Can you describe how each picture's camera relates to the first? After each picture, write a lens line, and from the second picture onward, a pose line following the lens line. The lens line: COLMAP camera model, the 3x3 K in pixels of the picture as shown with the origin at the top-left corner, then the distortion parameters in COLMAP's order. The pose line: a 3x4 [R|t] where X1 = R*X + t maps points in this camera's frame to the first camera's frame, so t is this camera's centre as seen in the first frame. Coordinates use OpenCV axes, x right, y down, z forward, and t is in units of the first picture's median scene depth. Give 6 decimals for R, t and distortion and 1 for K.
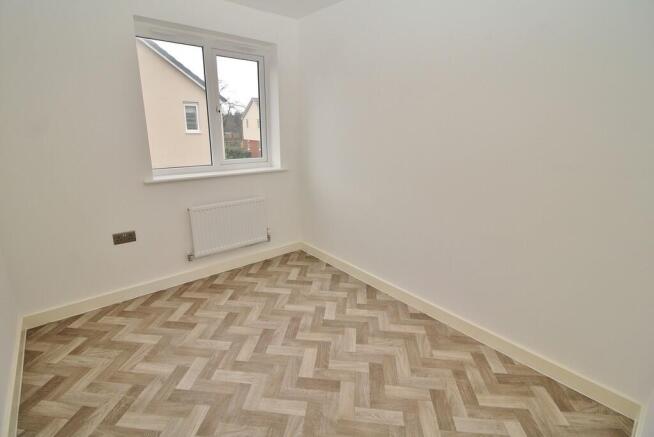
lens RADIAL K [[211.3, 0, 326.9], [0, 211.3, 251.2], [0, 0, 1]] dist [-0.006019, -0.000034]
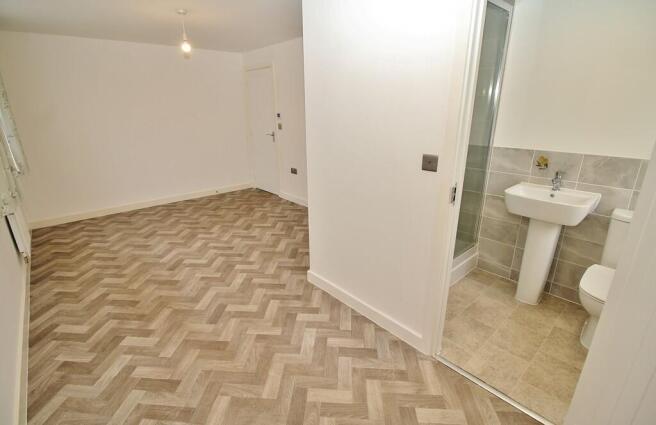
lens RADIAL K [[309.6, 0, 328.0], [0, 309.6, 212.5], [0, 0, 1]] dist [-0.011451, -0.000213]
pose [[0.170419, 0.307759, -0.936078, 1.373205], [-0.500444, 0.845371, 0.186828, -0.417442], [0.848831, 0.436615, 0.298083, 0.725906]]
